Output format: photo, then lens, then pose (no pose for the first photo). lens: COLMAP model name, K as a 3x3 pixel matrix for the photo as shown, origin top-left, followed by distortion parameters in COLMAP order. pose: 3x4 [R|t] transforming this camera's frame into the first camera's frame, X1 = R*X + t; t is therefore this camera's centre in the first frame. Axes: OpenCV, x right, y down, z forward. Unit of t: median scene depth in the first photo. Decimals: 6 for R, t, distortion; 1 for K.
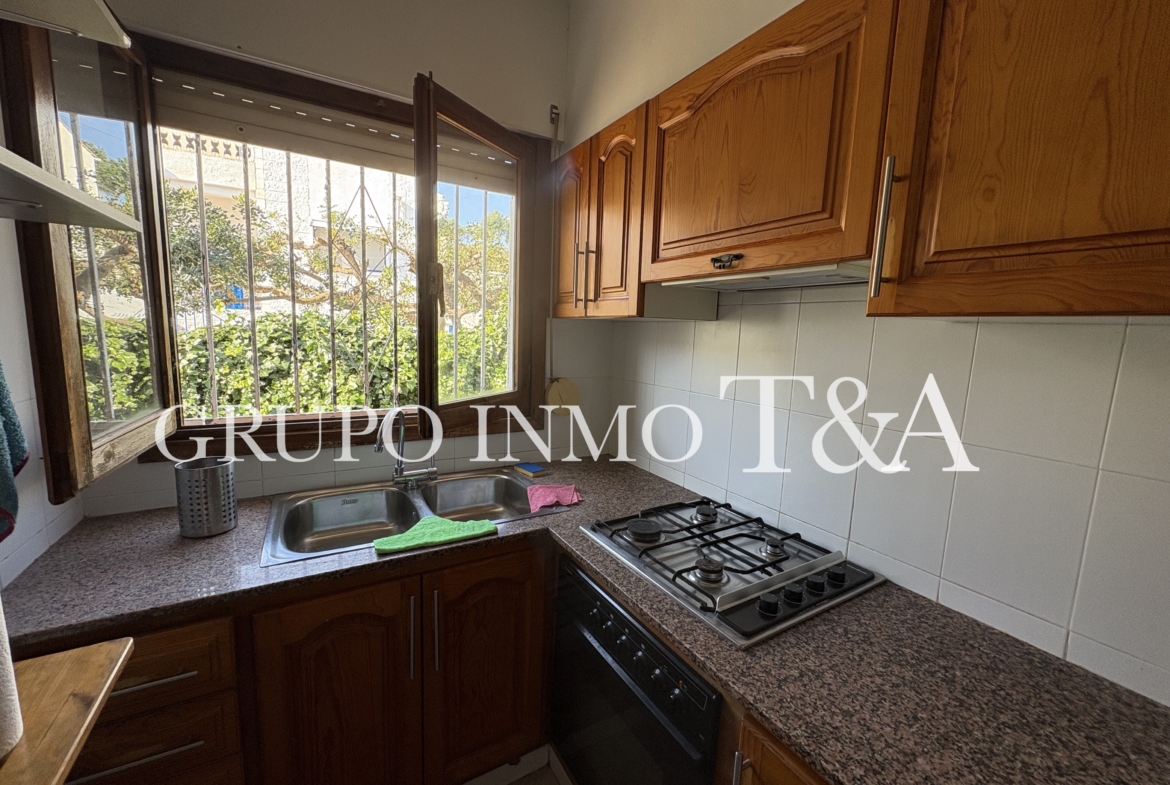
lens RADIAL K [[463.2, 0, 587.2], [0, 463.2, 391.7], [0, 0, 1]] dist [-0.001107, 0.000687]
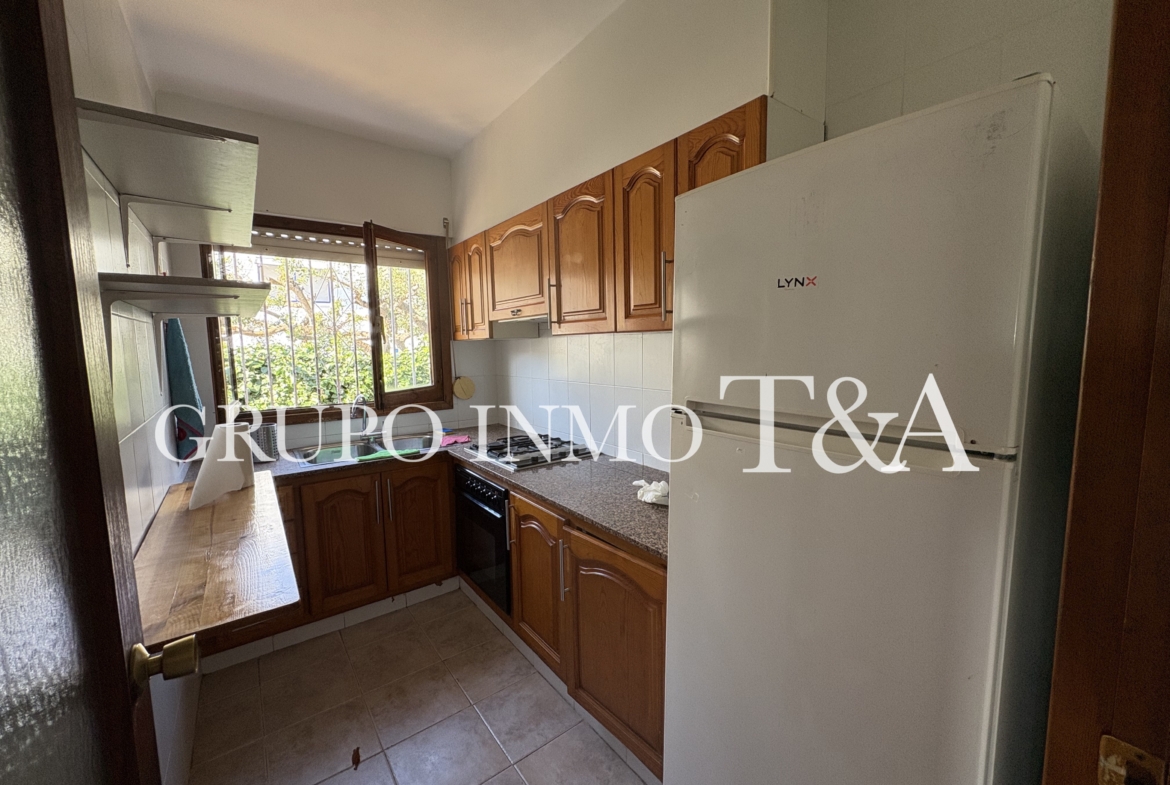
lens RADIAL K [[463.2, 0, 583.7], [0, 463.2, 393.6], [0, 0, 1]] dist [-0.001107, 0.000687]
pose [[0.993861, -0.063254, 0.090771, 0.251229], [0.065723, 0.997538, -0.024471, 0.112914], [-0.088999, 0.030287, 0.995571, -0.766206]]
